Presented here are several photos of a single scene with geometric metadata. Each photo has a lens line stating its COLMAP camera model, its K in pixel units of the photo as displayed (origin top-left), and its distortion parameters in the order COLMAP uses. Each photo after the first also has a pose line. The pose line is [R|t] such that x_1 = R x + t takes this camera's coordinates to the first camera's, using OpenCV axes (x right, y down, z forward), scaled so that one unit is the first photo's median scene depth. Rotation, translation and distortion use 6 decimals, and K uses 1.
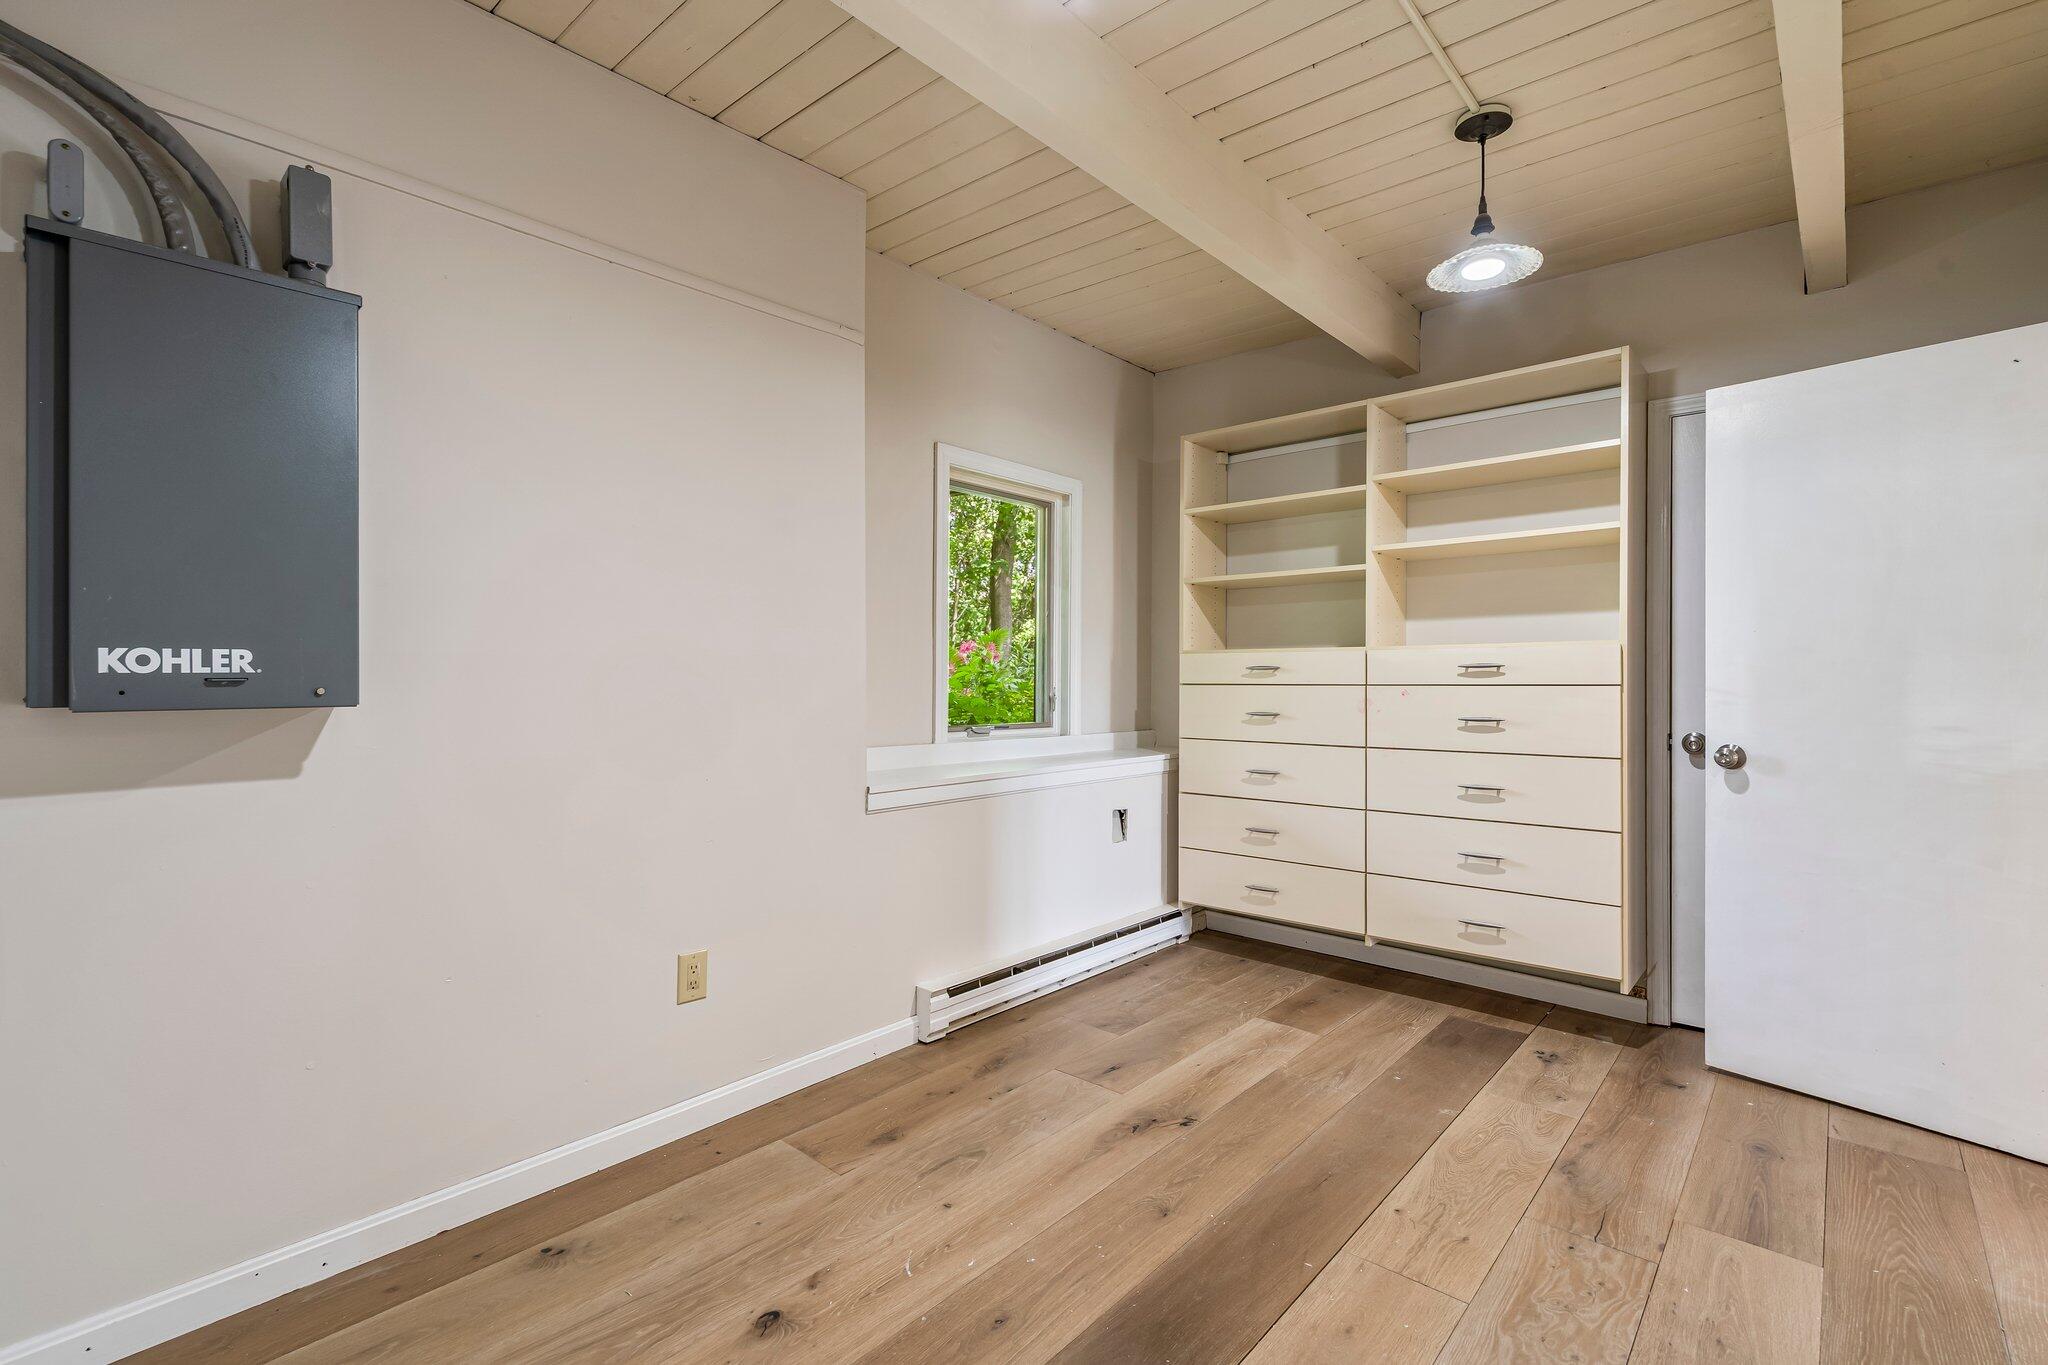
lens RADIAL K [[944.2, 0, 1012.4], [0, 944.2, 688.1], [0, 0, 1]] dist [-0.002800, 0.000149]
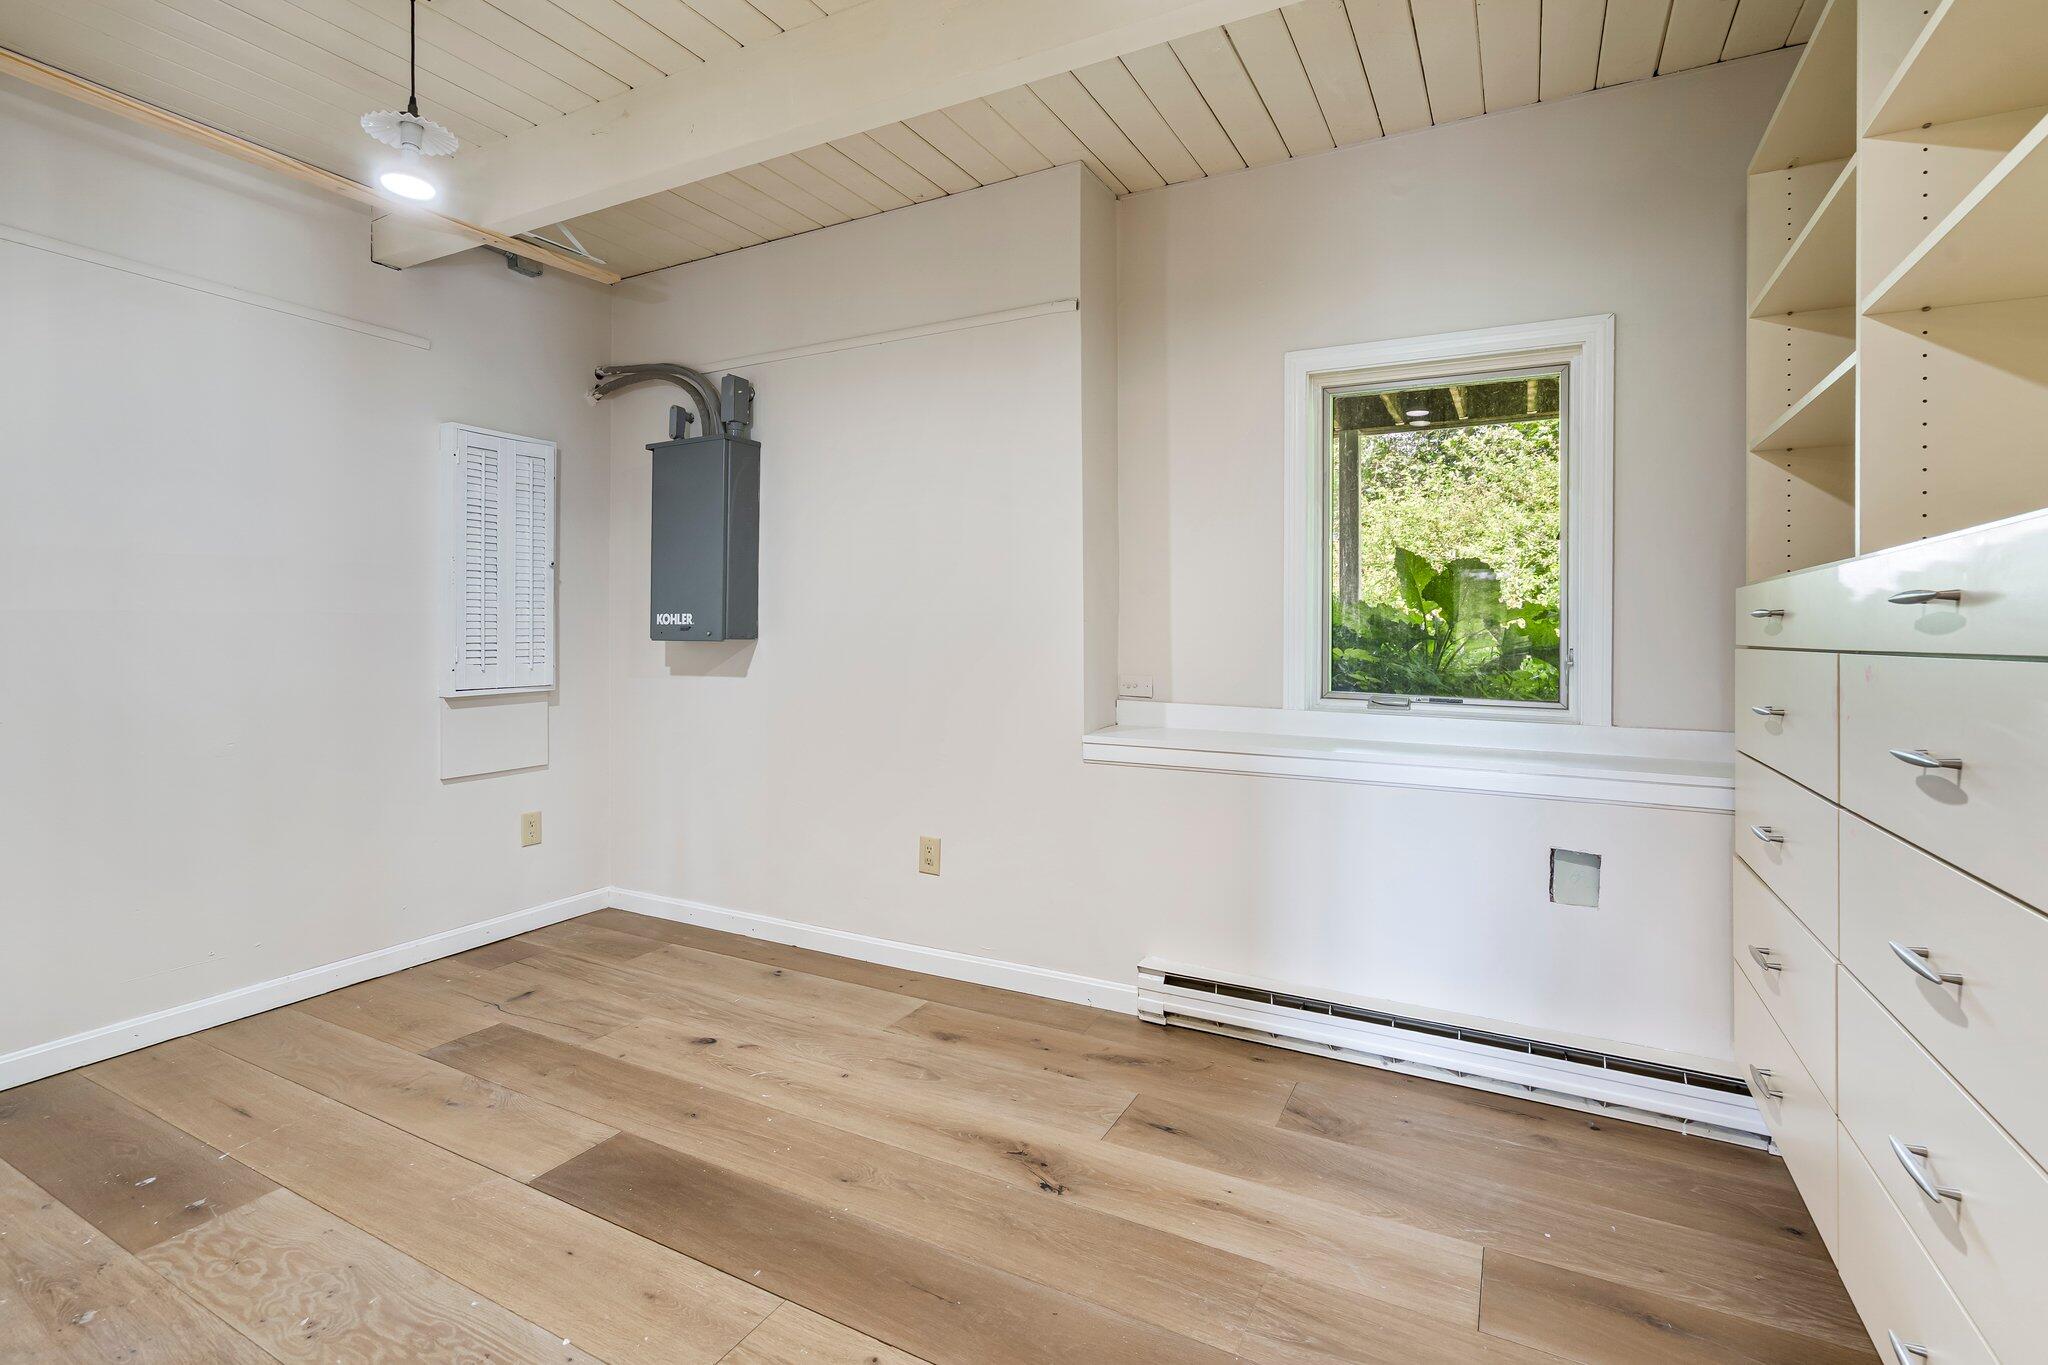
lens RADIAL K [[970.9, 0, 1017.2], [0, 970.9, 632.0], [0, 0, 1]] dist [-0.001476, 0.000187]
pose [[0.224434, 0.003362, -0.974484, 0.791079], [-0.018581, 0.999827, -0.000830, -0.005598], [0.974312, 0.018293, 0.224457, 0.633295]]
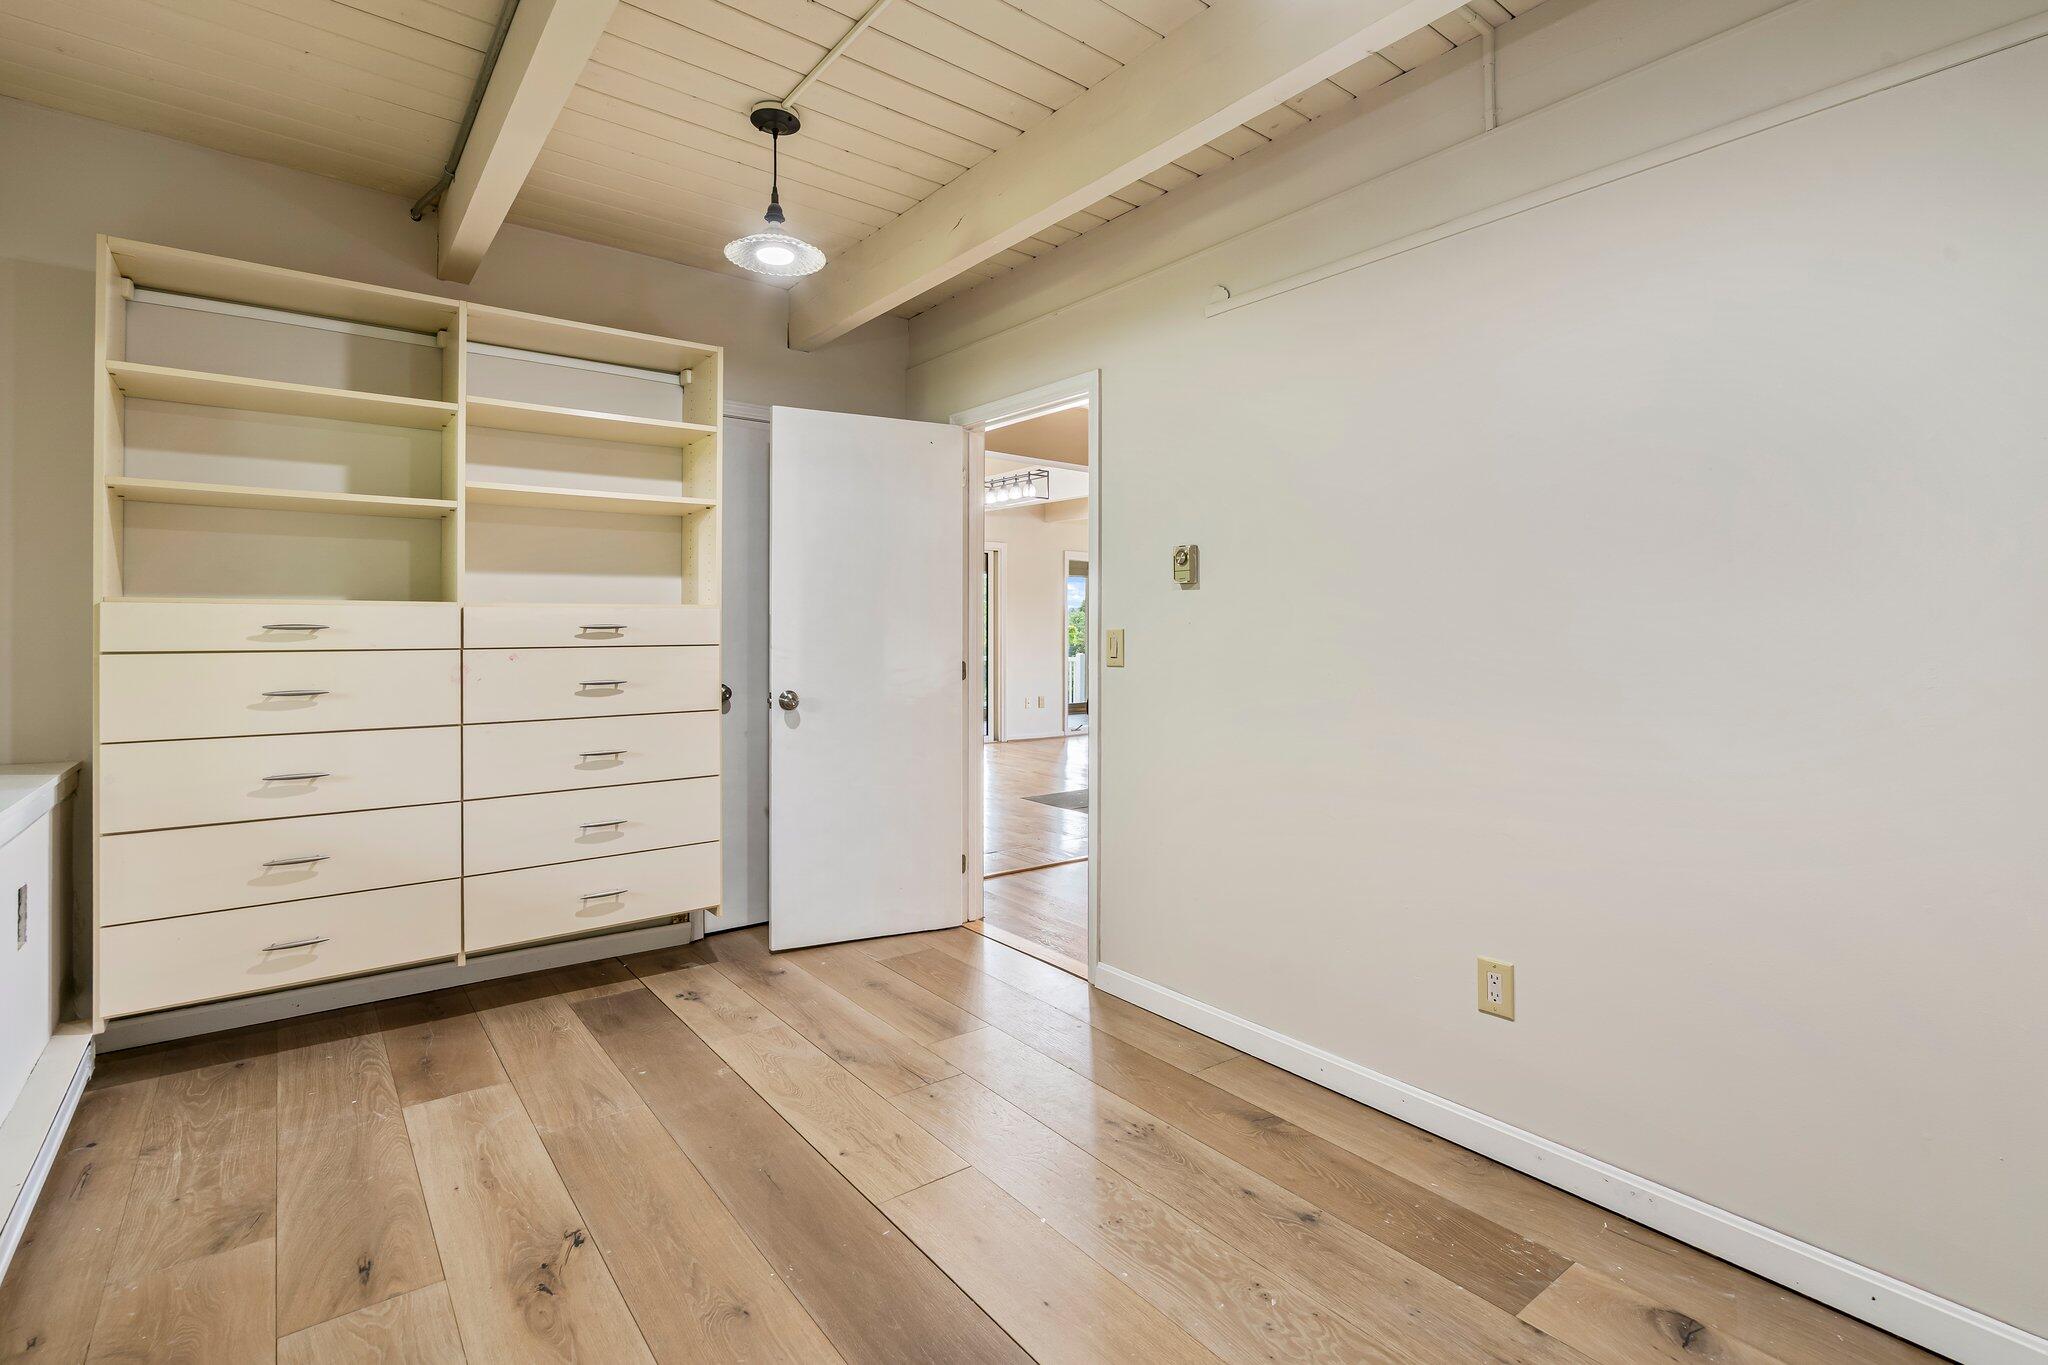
lens RADIAL K [[947.0, 0, 1027.0], [0, 947.0, 644.0], [0, 0, 1]] dist [-0.001987, -0.000418]
pose [[0.174200, -0.012675, 0.984629, -0.392468], [0.013185, 0.999858, 0.010539, -0.010856], [-0.984622, 0.011146, 0.174342, 0.416684]]
